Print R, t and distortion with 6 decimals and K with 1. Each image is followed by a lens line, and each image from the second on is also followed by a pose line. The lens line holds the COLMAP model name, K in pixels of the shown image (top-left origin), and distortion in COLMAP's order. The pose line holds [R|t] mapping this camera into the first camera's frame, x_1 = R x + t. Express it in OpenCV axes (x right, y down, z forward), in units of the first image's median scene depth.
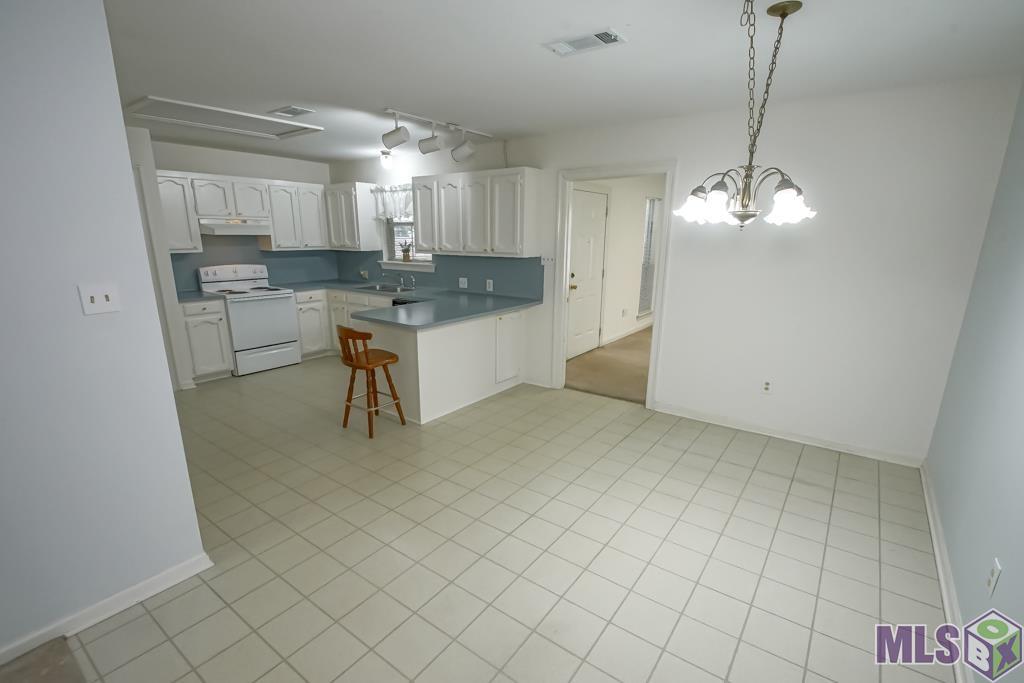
lens RADIAL K [[470.7, 0, 505.2], [0, 470.7, 343.6], [0, 0, 1]] dist [0.009164, -0.002326]
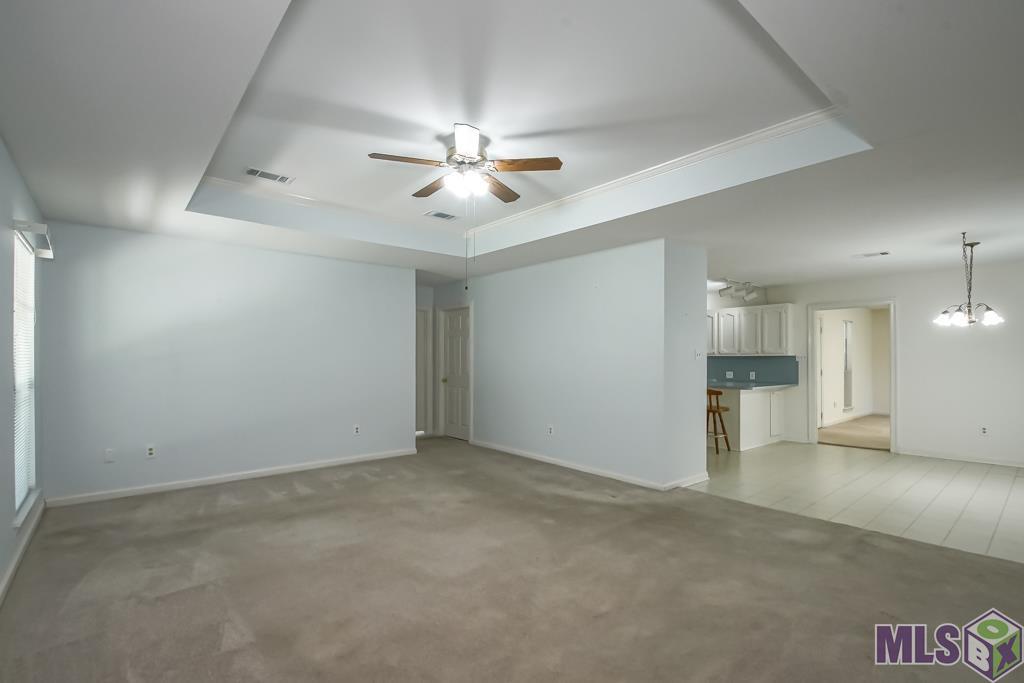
lens RADIAL K [[470.7, 0, 514.7], [0, 470.7, 346.6], [0, 0, 1]] dist [0.009164, -0.002326]
pose [[0.976618, -0.008312, -0.214823, -0.485584], [-0.047722, 0.965940, -0.254329, 0.225467], [0.209620, 0.258634, 0.942957, -0.676821]]
